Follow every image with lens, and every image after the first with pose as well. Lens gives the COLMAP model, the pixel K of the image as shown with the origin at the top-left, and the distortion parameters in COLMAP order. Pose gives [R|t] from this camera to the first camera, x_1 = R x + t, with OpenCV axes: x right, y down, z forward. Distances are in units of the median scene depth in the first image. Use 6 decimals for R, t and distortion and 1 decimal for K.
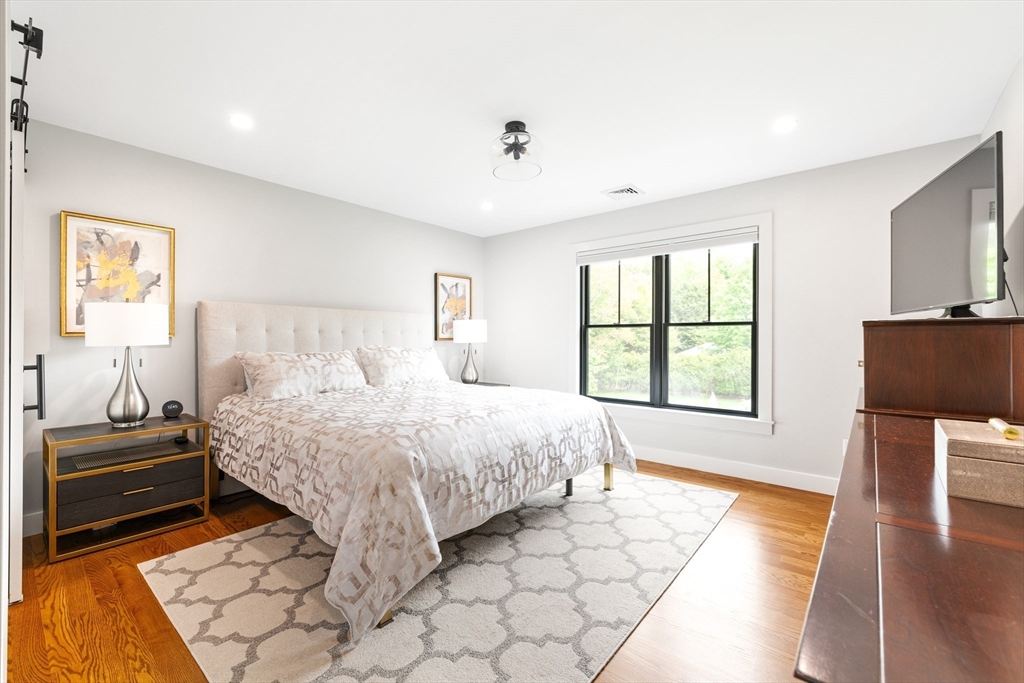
lens RADIAL K [[436.7, 0, 508.5], [0, 436.7, 337.7], [0, 0, 1]] dist [-0.002021, 0.000010]
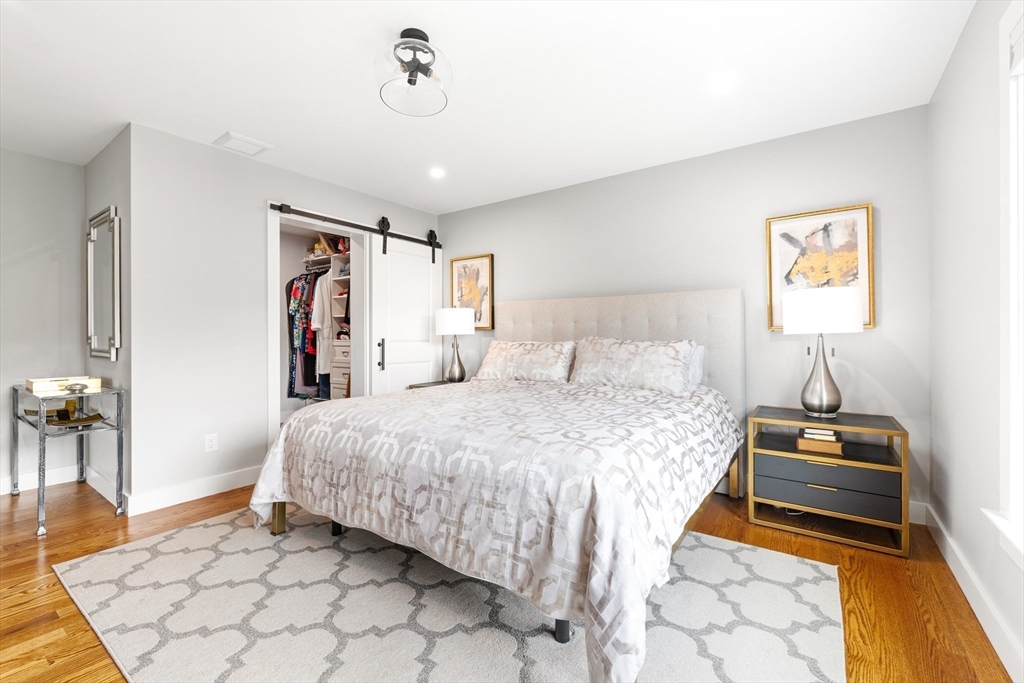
lens RADIAL K [[436.7, 0, 508.9], [0, 436.7, 335.5], [0, 0, 1]] dist [-0.002021, 0.000010]
pose [[0.063962, -0.001311, -0.997951, 0.772747], [0.003998, 0.999991, -0.001058, 0.023208], [0.997944, -0.003922, 0.063967, 1.122709]]
